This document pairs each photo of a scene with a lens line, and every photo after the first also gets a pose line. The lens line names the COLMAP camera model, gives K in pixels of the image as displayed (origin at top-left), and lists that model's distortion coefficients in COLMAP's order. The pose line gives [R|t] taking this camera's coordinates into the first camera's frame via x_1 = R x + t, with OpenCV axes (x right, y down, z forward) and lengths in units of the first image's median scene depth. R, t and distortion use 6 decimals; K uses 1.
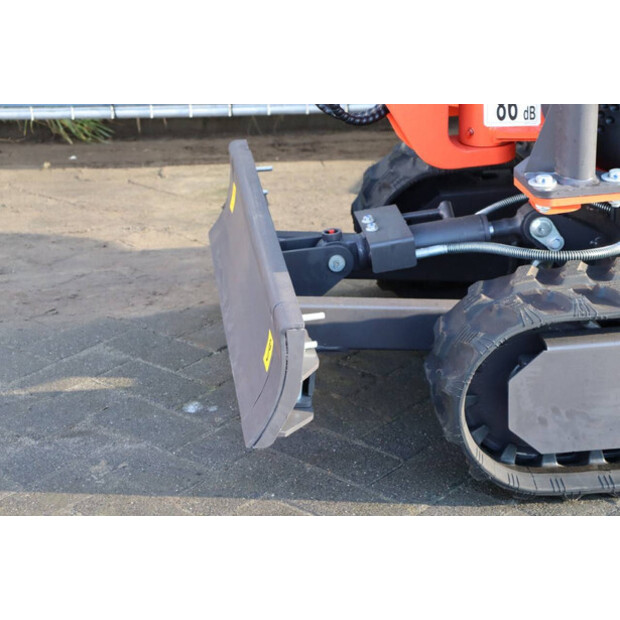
lens RADIAL K [[1449.3, 0, 310.0], [0, 1449.3, 310.0], [0, 0, 1]] dist [0.392078, 0.105005]
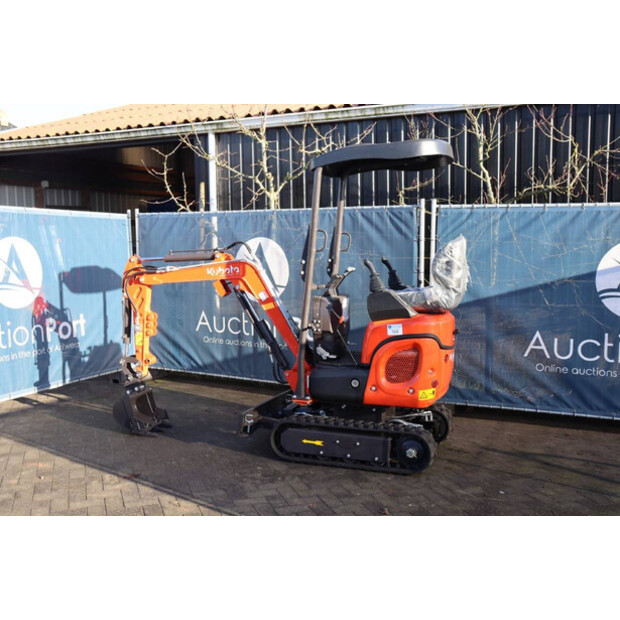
lens RADIAL K [[664.3, 0, 310.0], [0, 664.3, 310.0], [0, 0, 1]] dist [-0.052354, 0.030719]
pose [[0.880329, 0.079089, -0.467723, 1.087038], [-0.209474, 0.949472, -0.233715, 0.134028], [0.425606, 0.303723, 0.852415, -0.896566]]
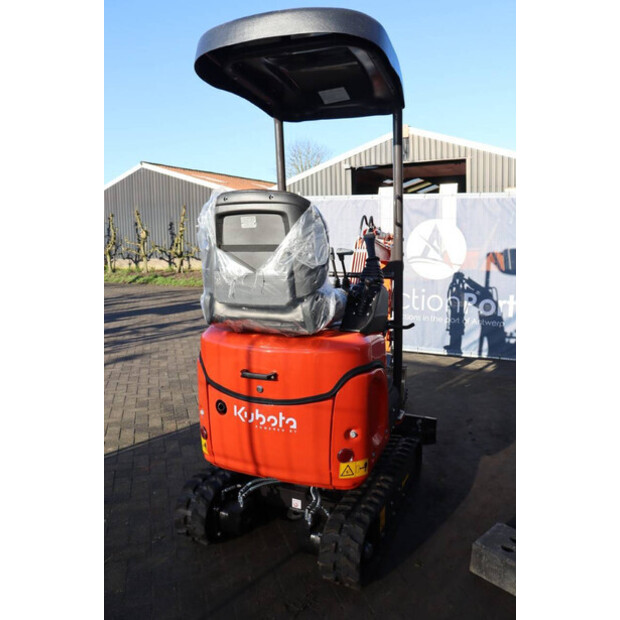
lens RADIAL K [[506.0, 0, 312.0], [0, 506.0, 310.8], [0, 0, 1]] dist [-0.170628, 0.155999]
pose [[-0.513529, 0.162118, -0.842618, 1.156766], [-0.312495, 0.879221, 0.359609, -0.753906], [0.799146, 0.447983, -0.400844, 1.320319]]
